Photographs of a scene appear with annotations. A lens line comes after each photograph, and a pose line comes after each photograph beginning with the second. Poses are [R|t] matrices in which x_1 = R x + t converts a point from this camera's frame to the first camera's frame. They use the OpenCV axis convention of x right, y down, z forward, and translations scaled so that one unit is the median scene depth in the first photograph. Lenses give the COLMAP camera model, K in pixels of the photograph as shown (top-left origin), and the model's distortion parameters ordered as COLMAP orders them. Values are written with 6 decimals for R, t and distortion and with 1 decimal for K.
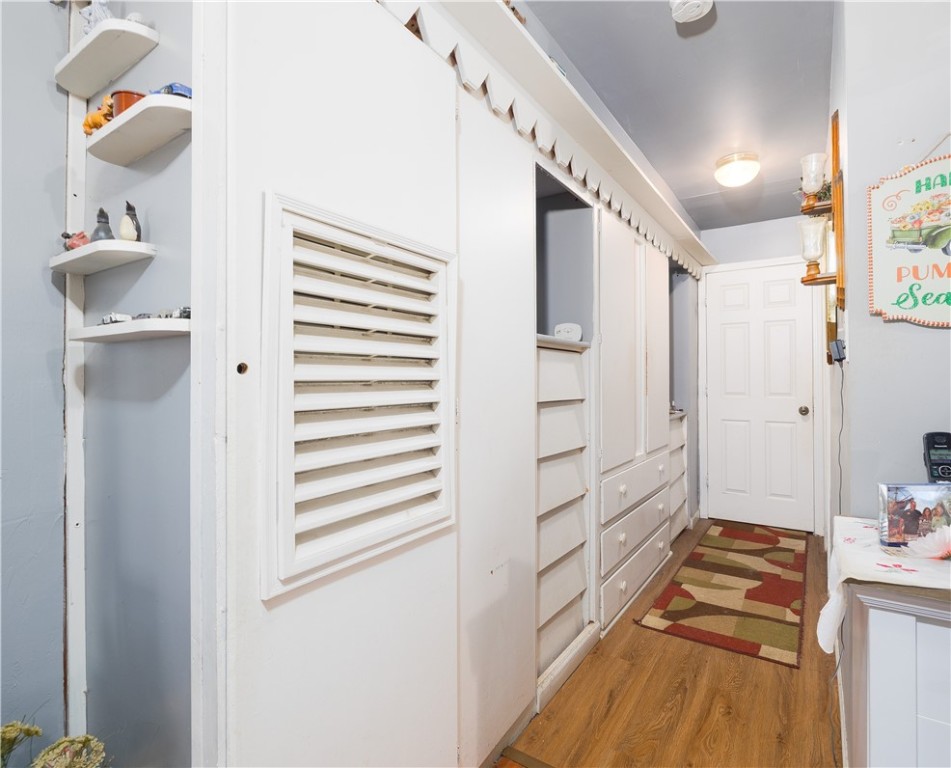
lens RADIAL K [[504.6, 0, 504.0], [0, 504.6, 374.9], [0, 0, 1]] dist [-0.030753, -0.000194]
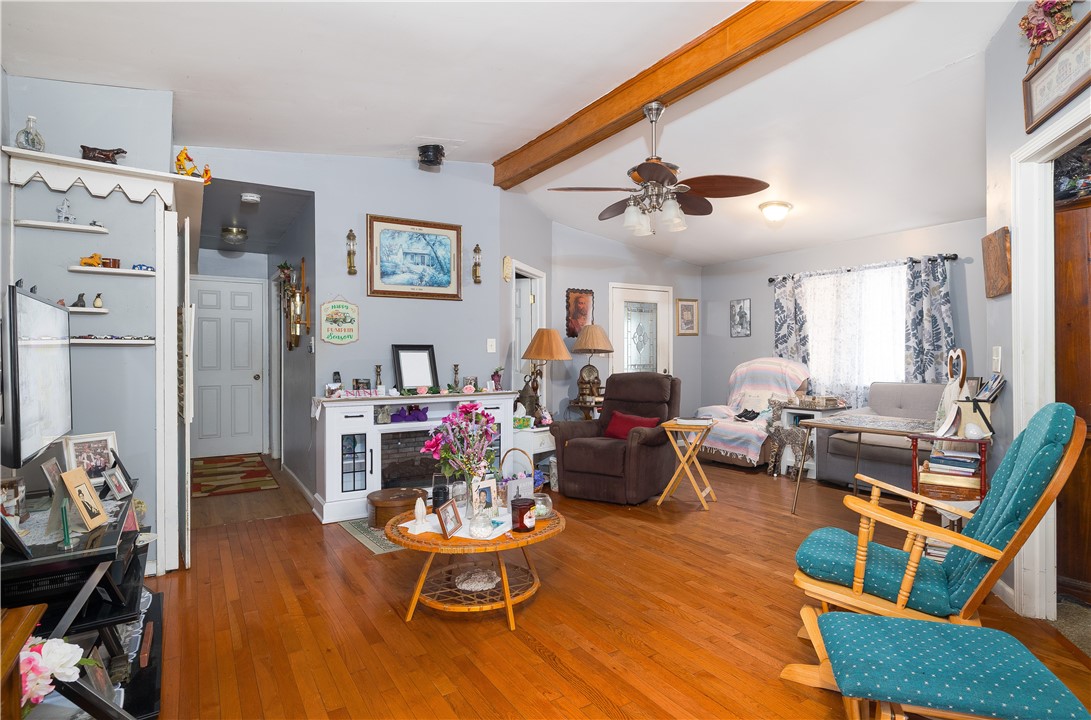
lens RADIAL K [[575.6, 0, 545.5], [0, 575.6, 360.0], [0, 0, 1]] dist [0.002028, 0.000100]
pose [[0.446993, -0.006659, 0.894513, -2.005123], [-0.007990, 0.999903, 0.011436, -0.034076], [-0.894502, -0.012259, 0.446896, -2.056239]]
